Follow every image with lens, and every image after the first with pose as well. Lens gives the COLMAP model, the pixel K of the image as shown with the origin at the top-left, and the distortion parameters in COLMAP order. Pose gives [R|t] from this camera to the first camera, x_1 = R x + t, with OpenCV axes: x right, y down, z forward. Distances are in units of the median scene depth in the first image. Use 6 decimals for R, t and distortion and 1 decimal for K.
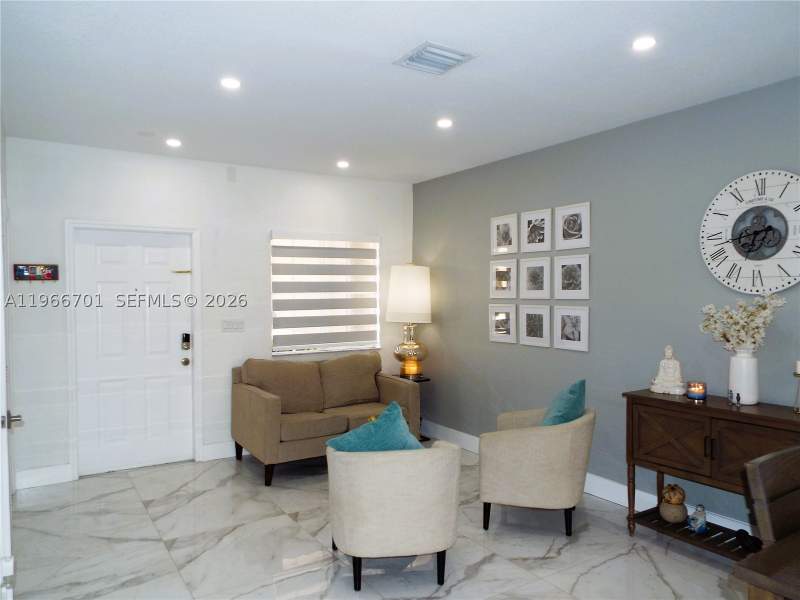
lens RADIAL K [[584.5, 0, 398.5], [0, 584.5, 300.8], [0, 0, 1]] dist [-0.004527, -0.009681]
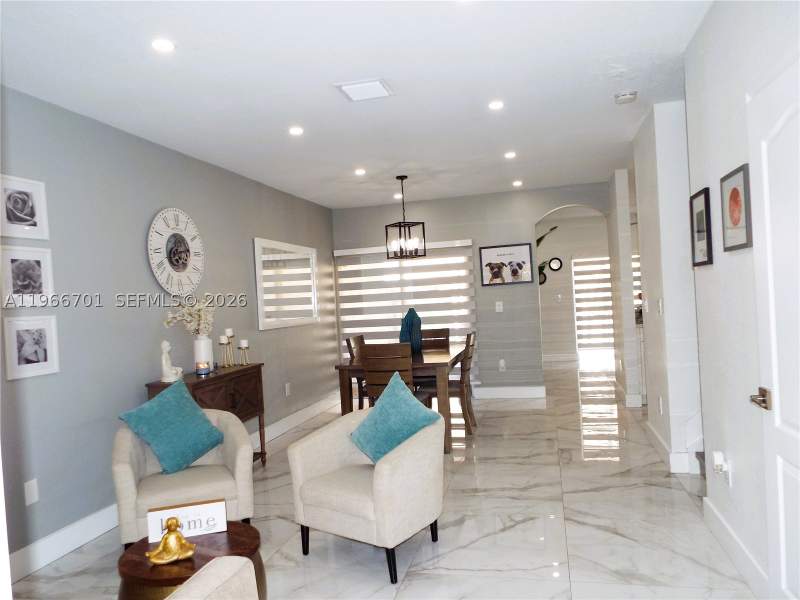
lens RADIAL K [[567.7, 0, 404.6], [0, 567.7, 300.5], [0, 0, 1]] dist [-0.042130, -0.001492]
pose [[-0.700560, 0.034683, 0.712750, -0.529695], [0.065680, 0.997712, 0.016007, 0.008757], [-0.710564, 0.058027, -0.701236, 1.156990]]
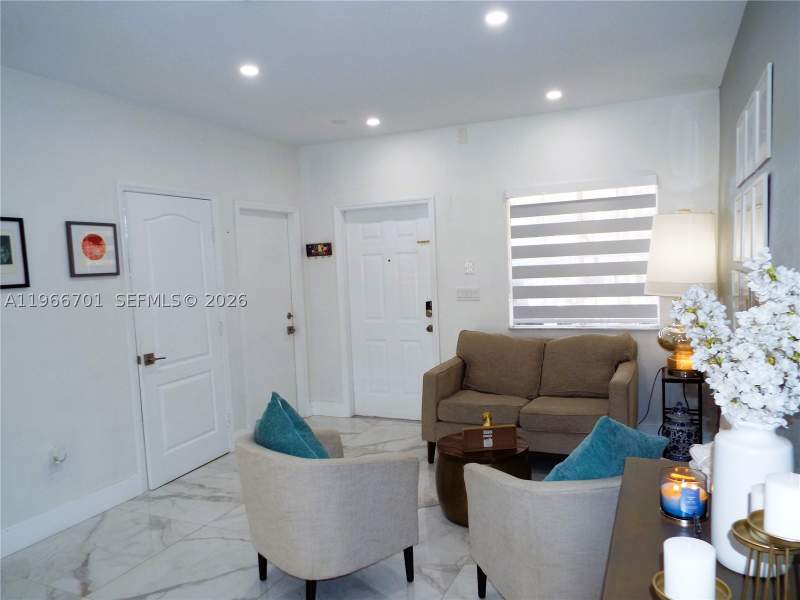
lens RADIAL K [[584.5, 0, 397.3], [0, 584.5, 298.5], [0, 0, 1]] dist [-0.004527, -0.009681]
pose [[0.535211, 0.033487, -0.844055, 0.552633], [0.027140, 0.998016, 0.056804, -0.010755], [0.844282, -0.053310, 0.533240, 0.455879]]
